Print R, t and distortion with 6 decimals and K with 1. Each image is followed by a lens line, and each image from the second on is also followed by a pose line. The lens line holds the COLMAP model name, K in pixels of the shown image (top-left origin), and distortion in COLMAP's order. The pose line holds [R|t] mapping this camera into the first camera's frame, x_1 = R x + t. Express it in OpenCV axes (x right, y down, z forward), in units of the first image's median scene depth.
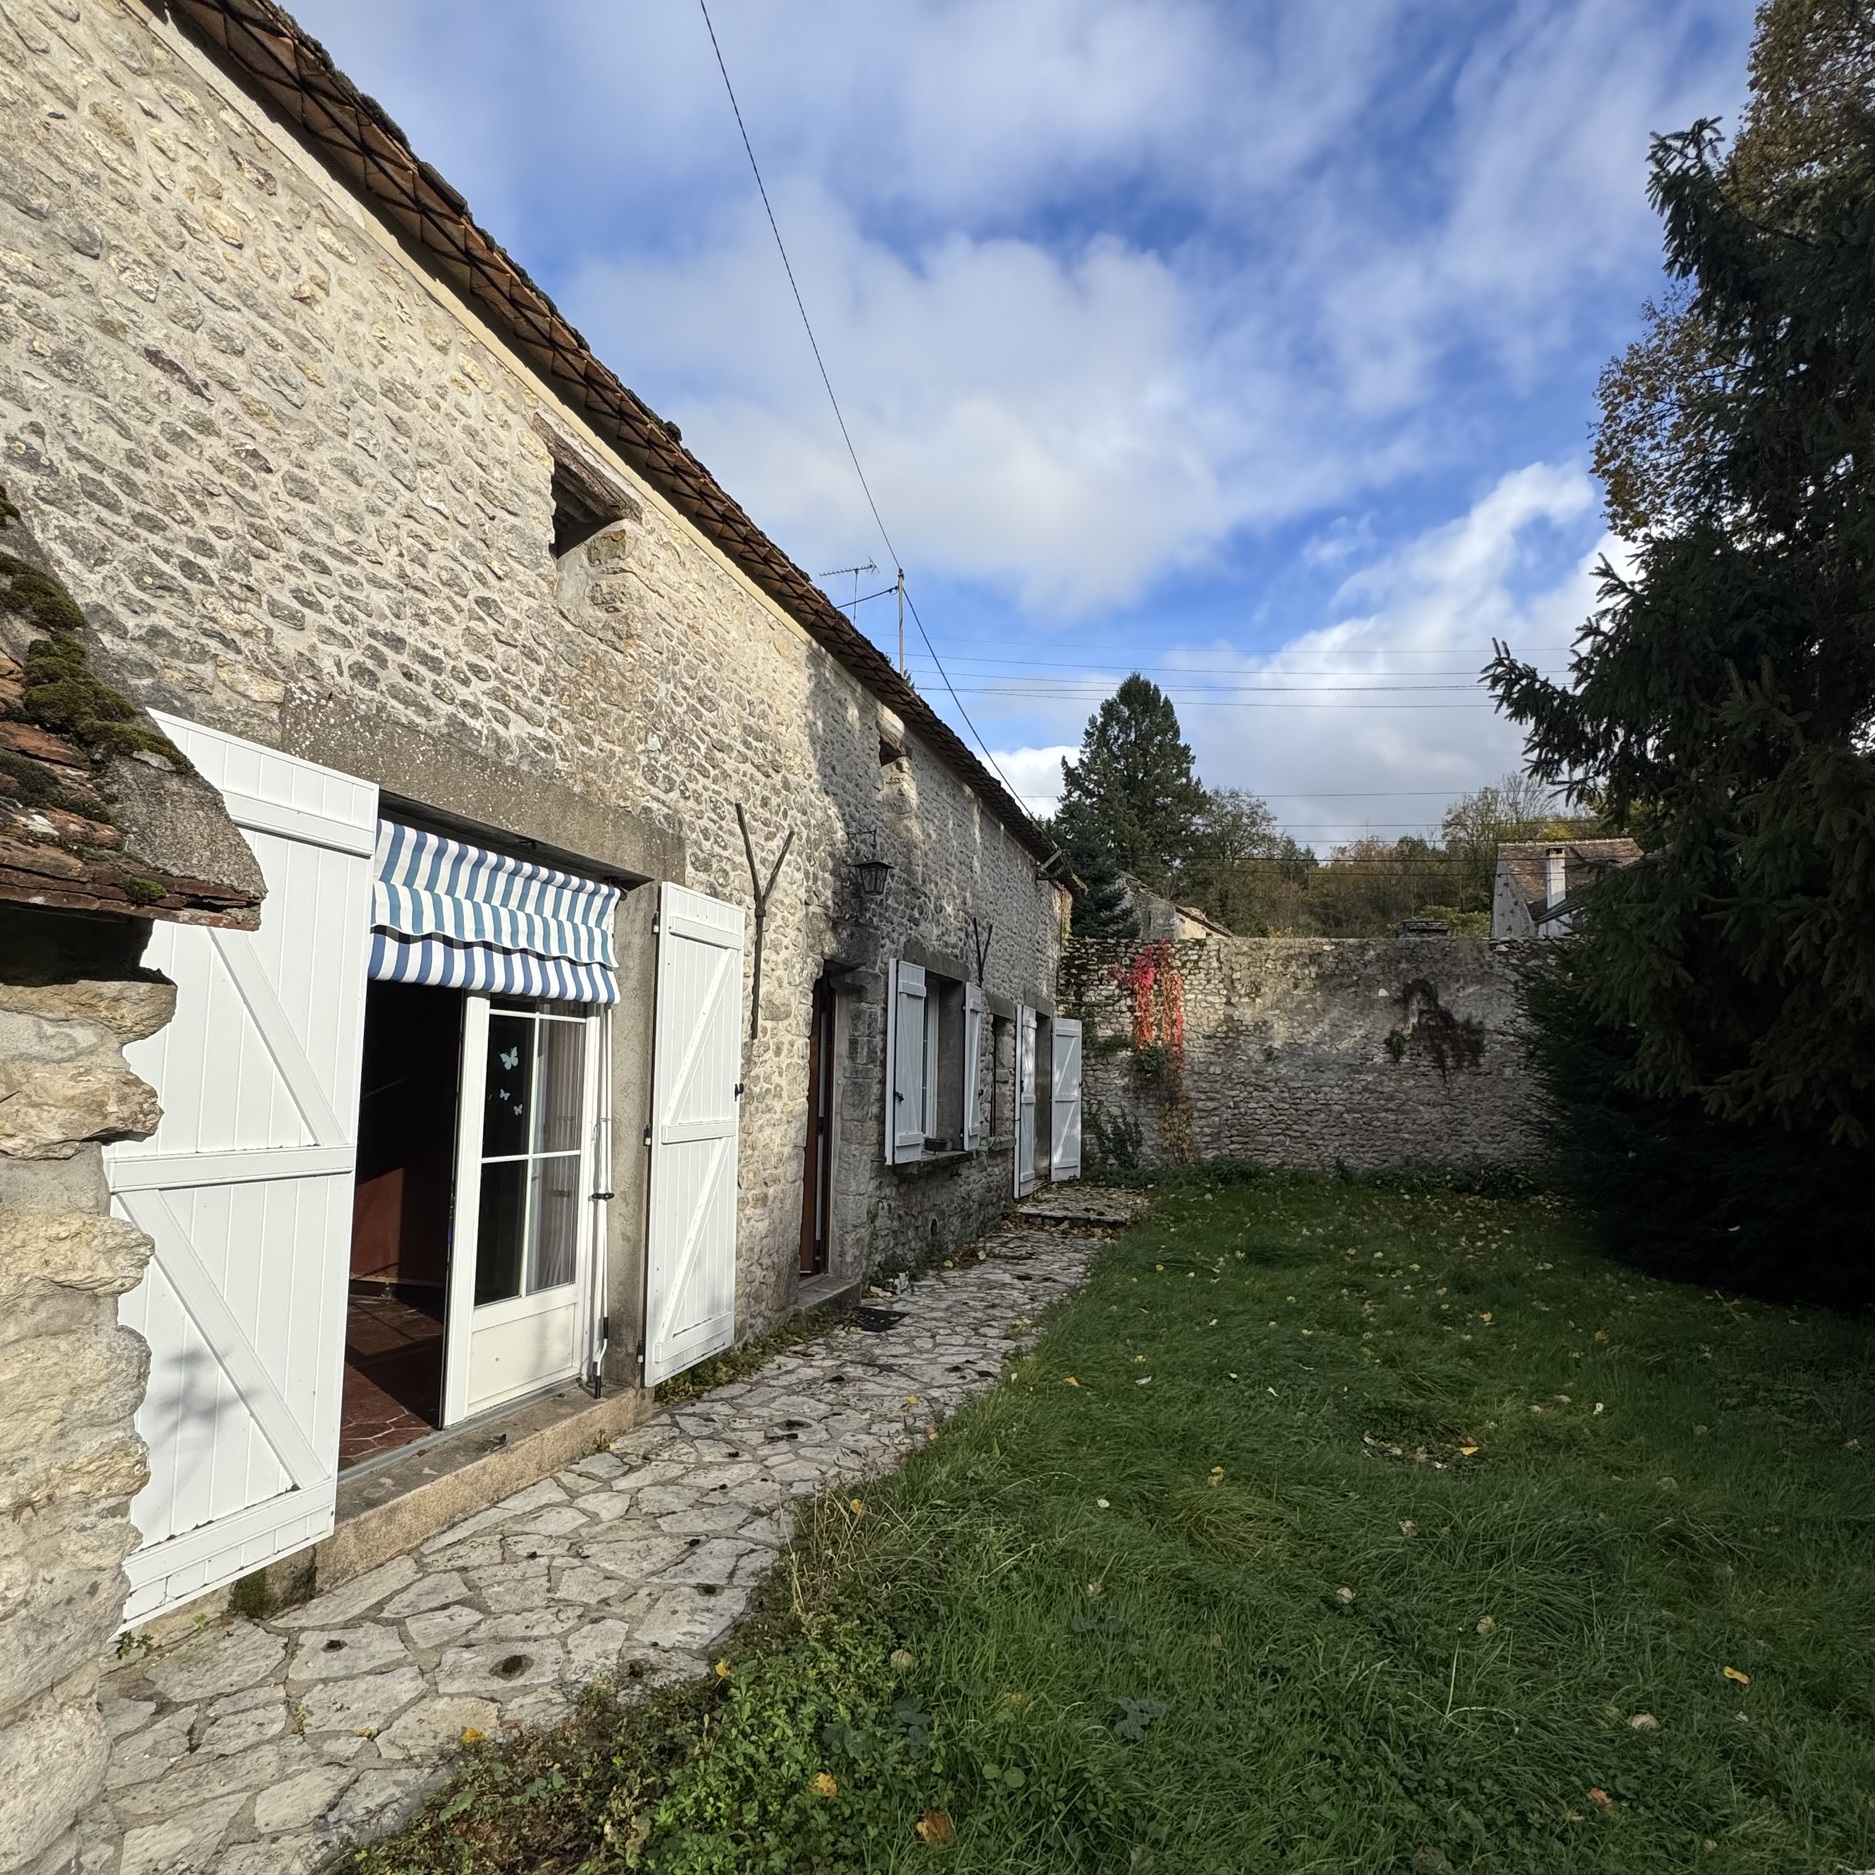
lens RADIAL K [[1048.7, 0, 937.7], [0, 1048.7, 1005.8], [0, 0, 1]] dist [-0.003436, 0.000472]
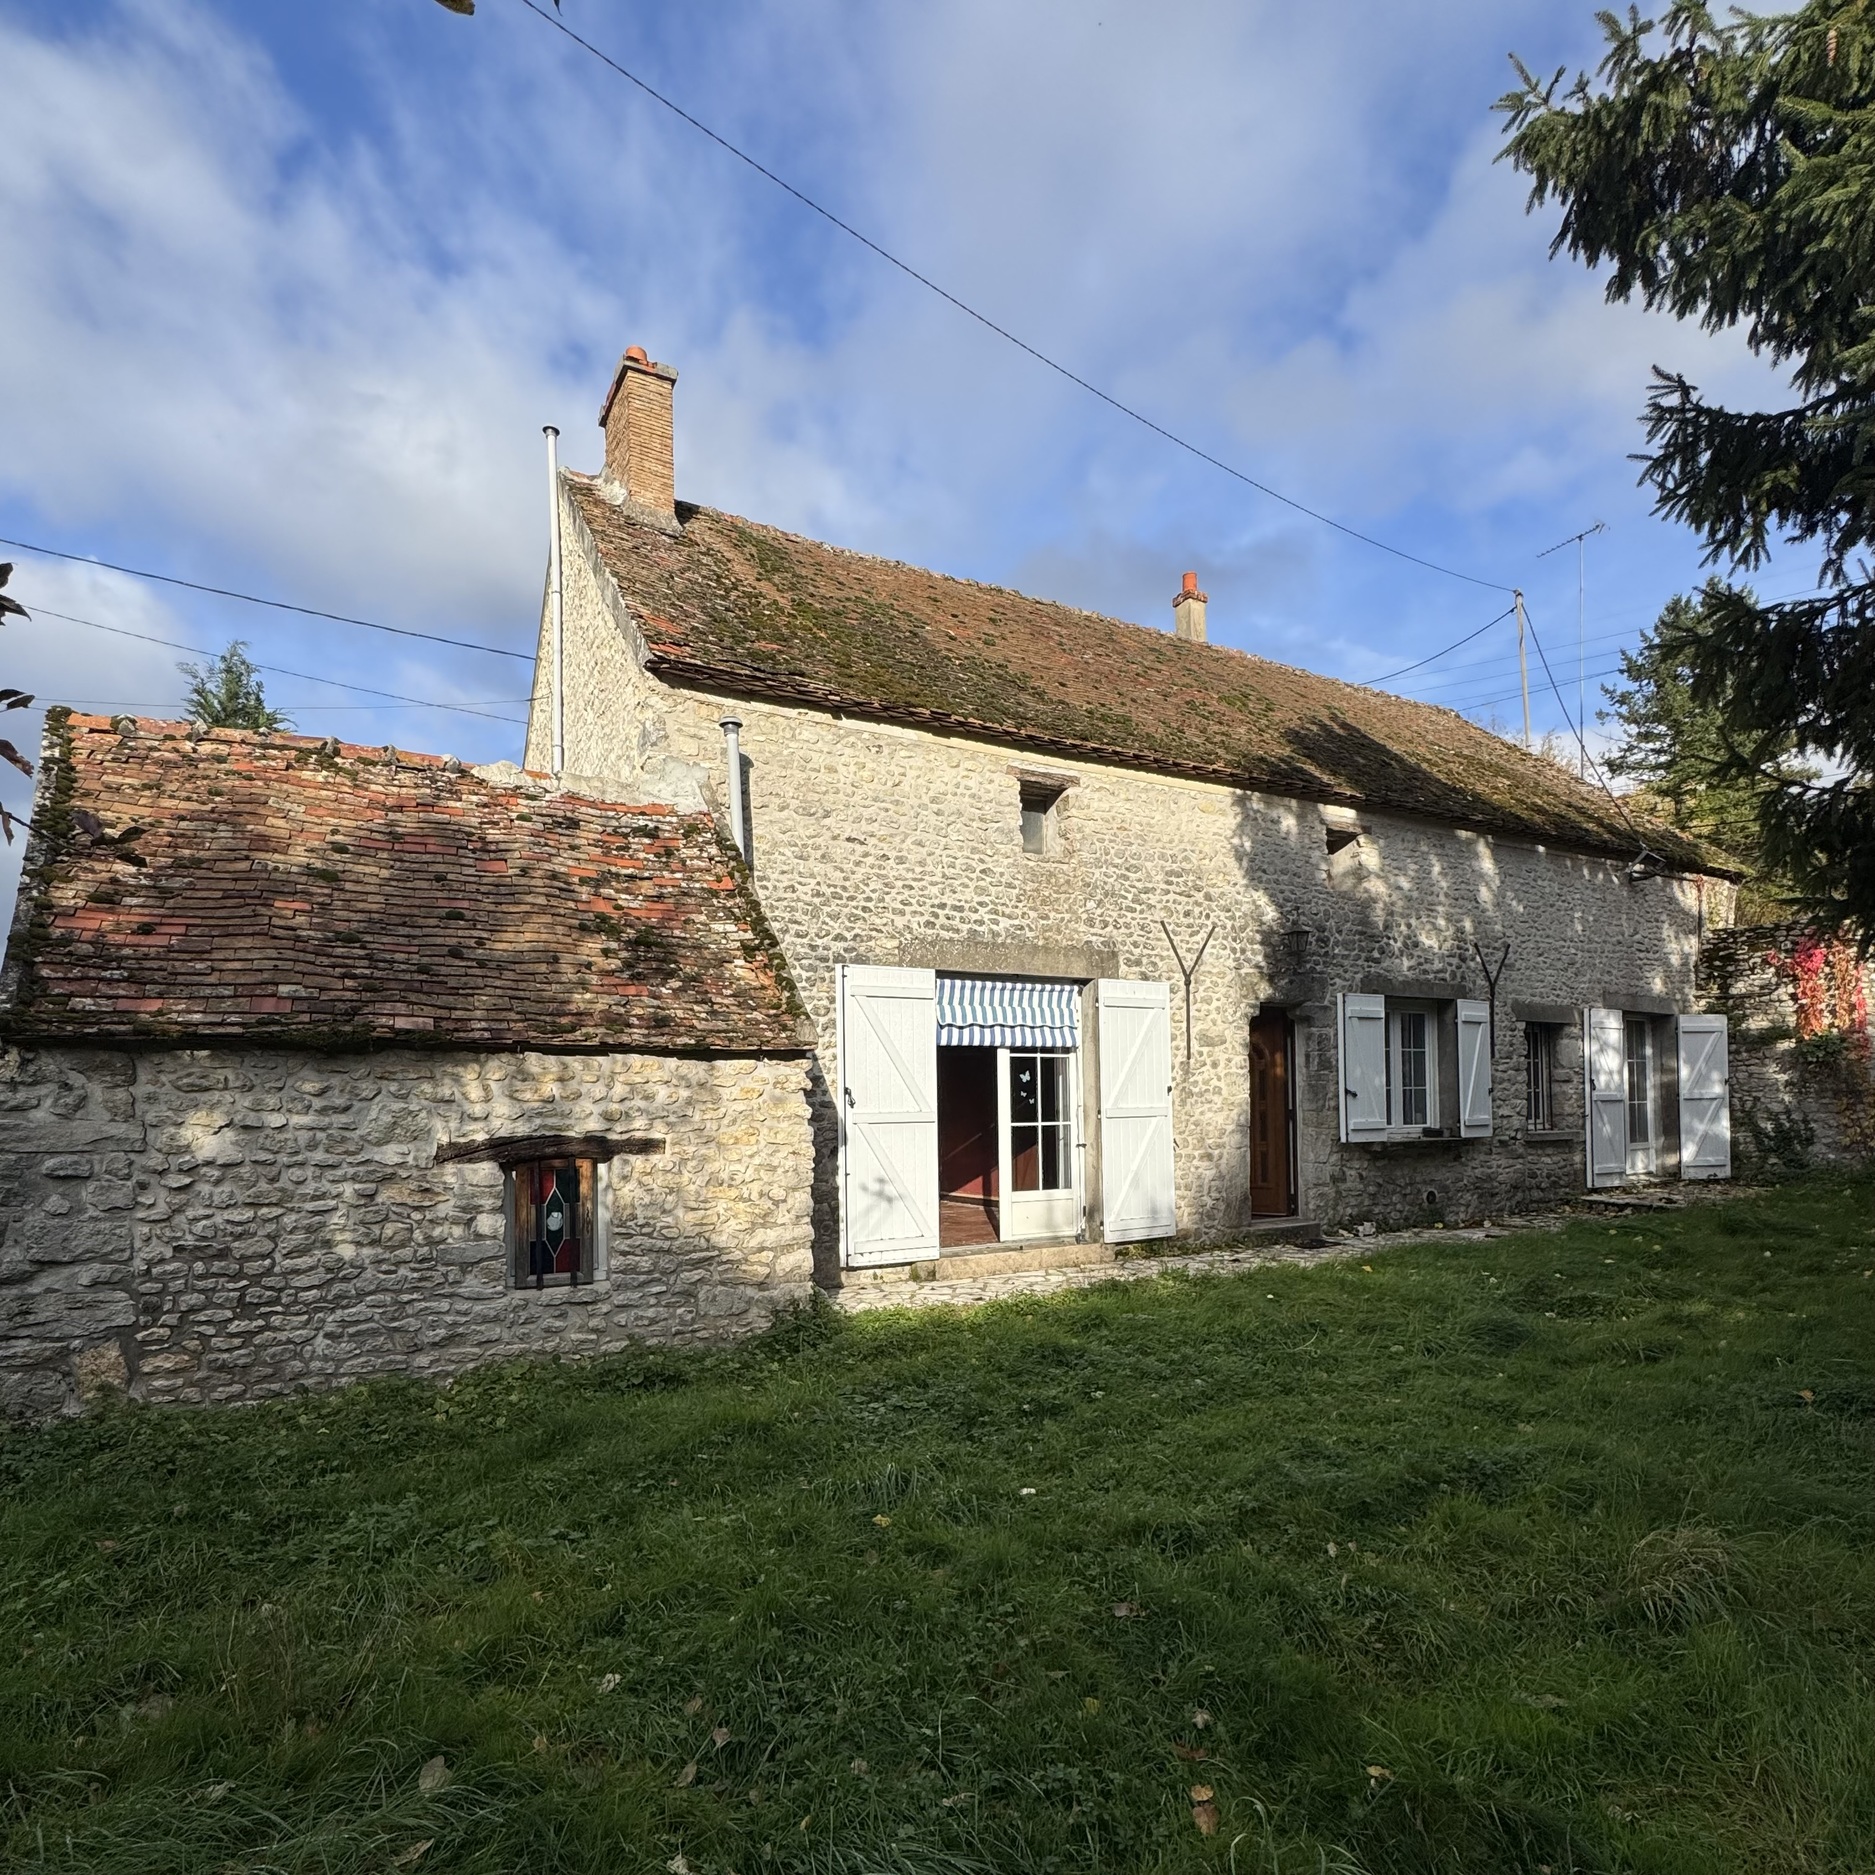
lens RADIAL K [[1048.7, 0, 939.4], [0, 1048.7, 1098.4], [0, 0, 1]] dist [-0.003436, 0.000472]
pose [[0.730792, -0.038988, -0.681486, 0.726234], [0.079914, 0.996389, 0.028693, 0.016288], [0.677906, -0.075429, 0.731269, -0.528019]]
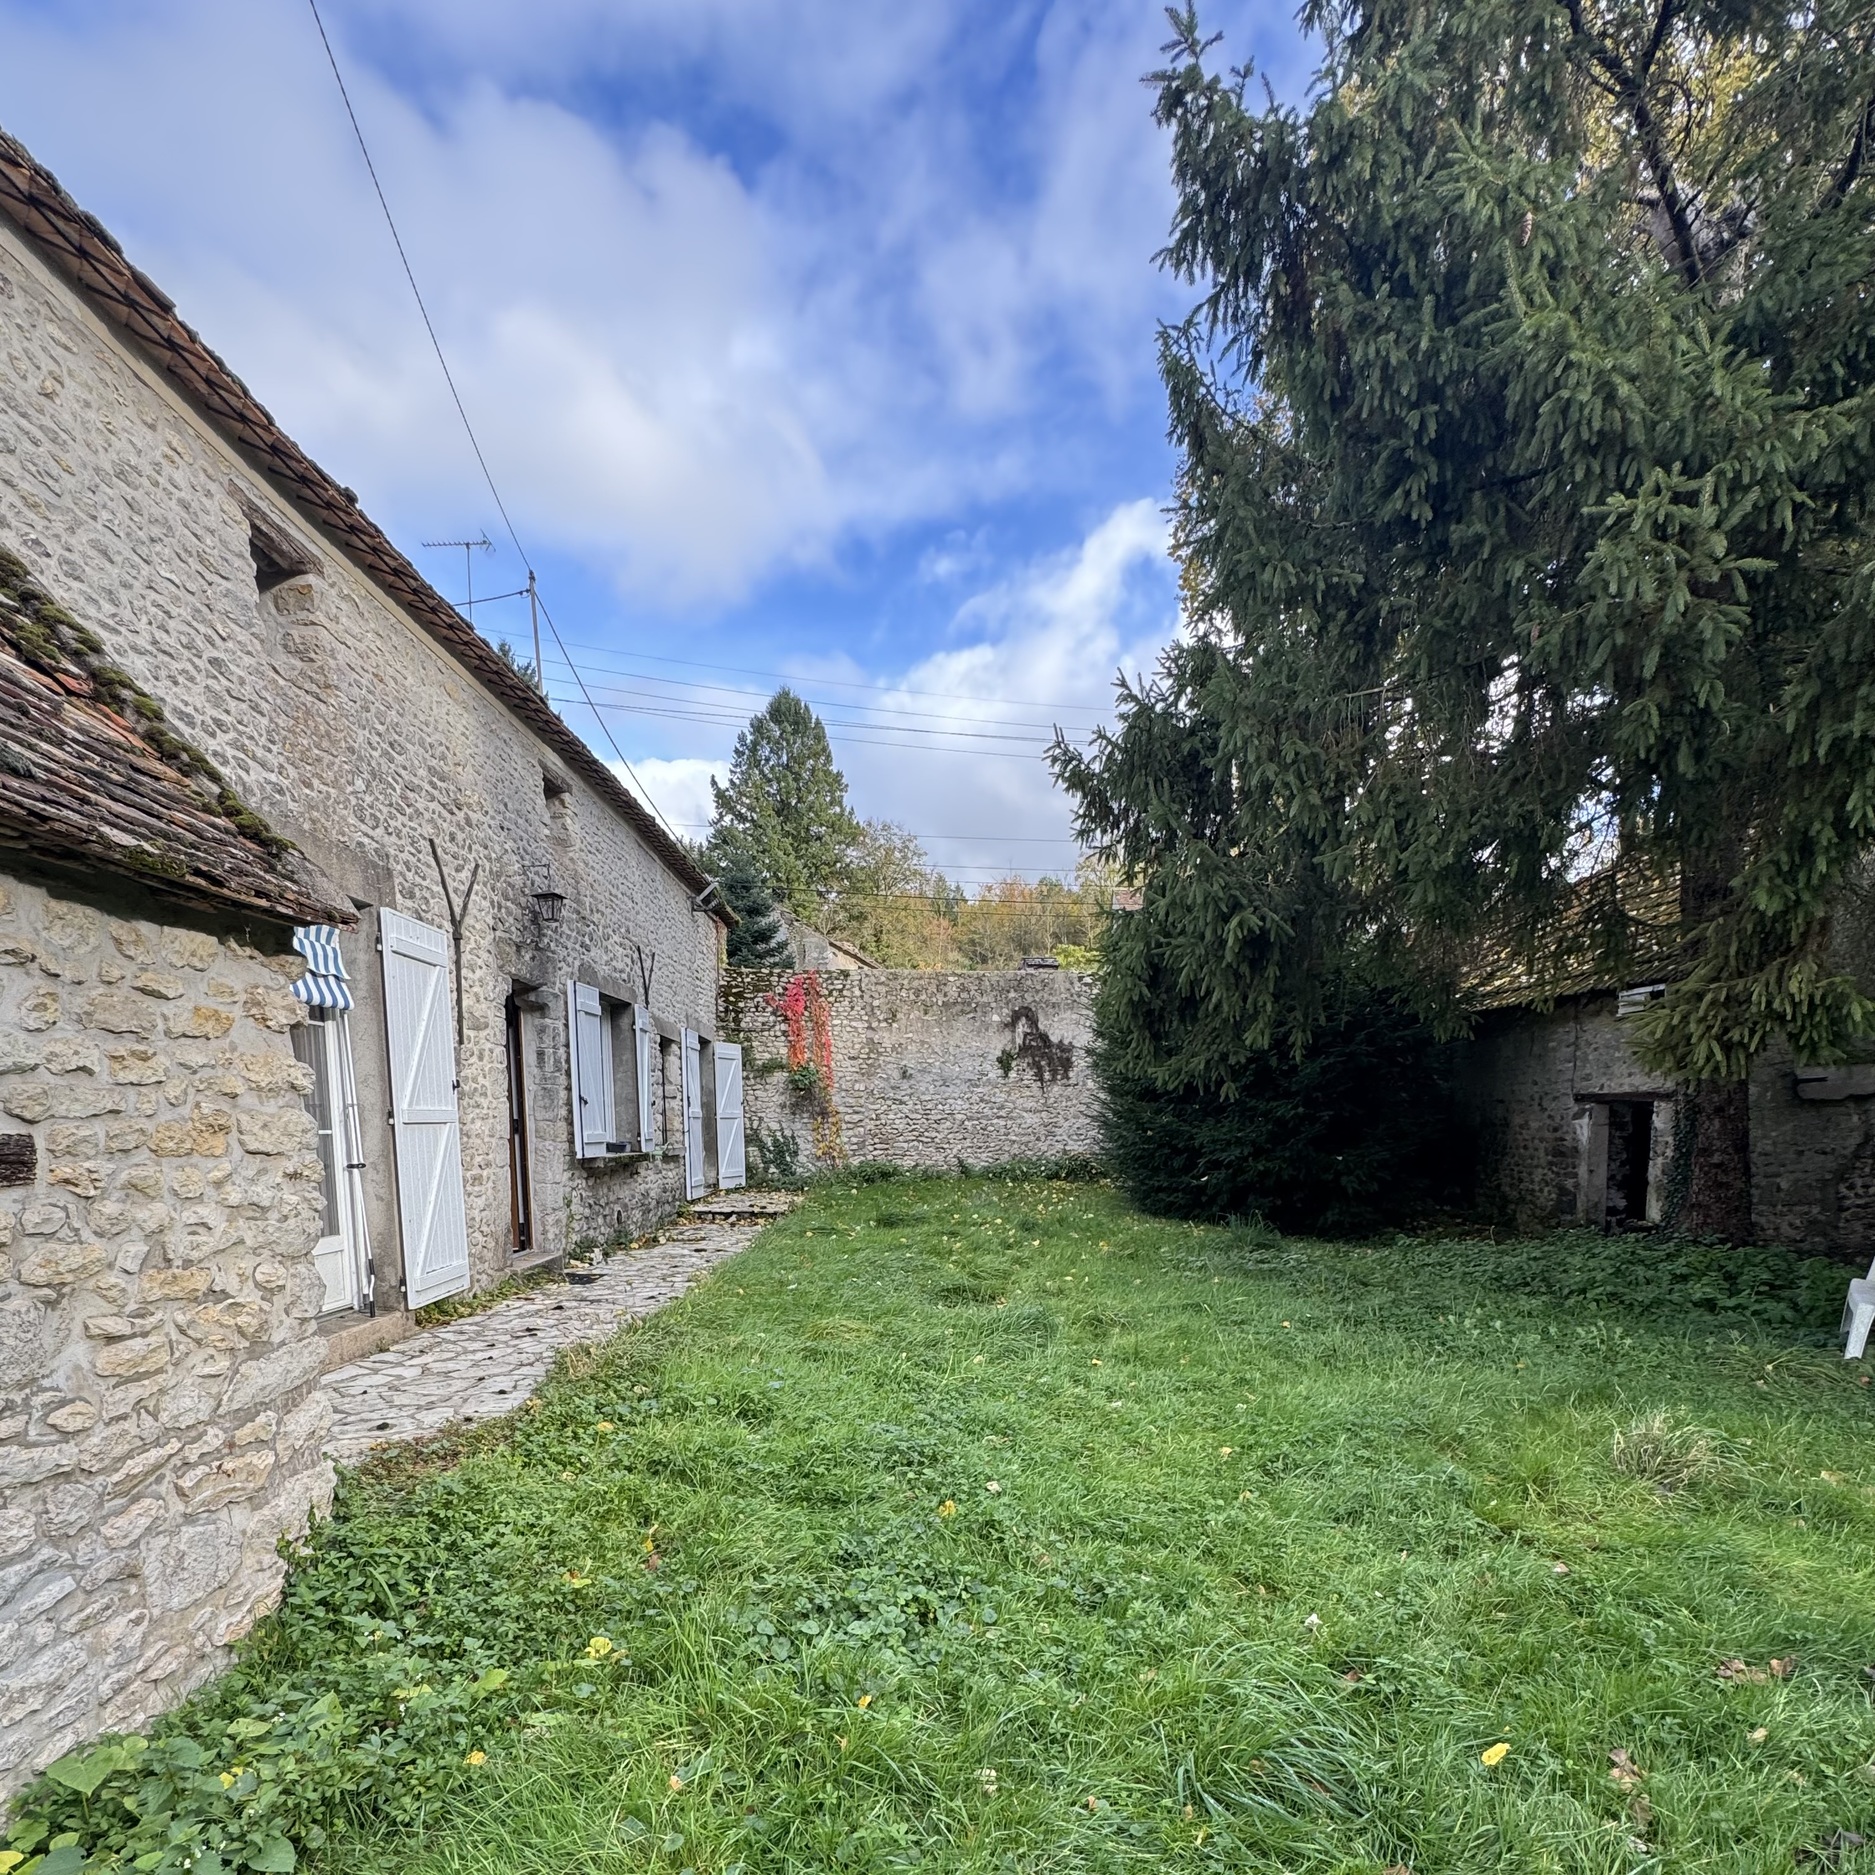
lens RADIAL K [[1048.7, 0, 937.8], [0, 1048.7, 1231.4], [0, 0, 1]] dist [-0.003436, 0.000472]
pose [[0.950227, -0.064593, 0.304788, -0.040126], [0.009938, 0.984059, 0.177564, 0.037944], [-0.311399, -0.165697, 0.935722, -0.357808]]
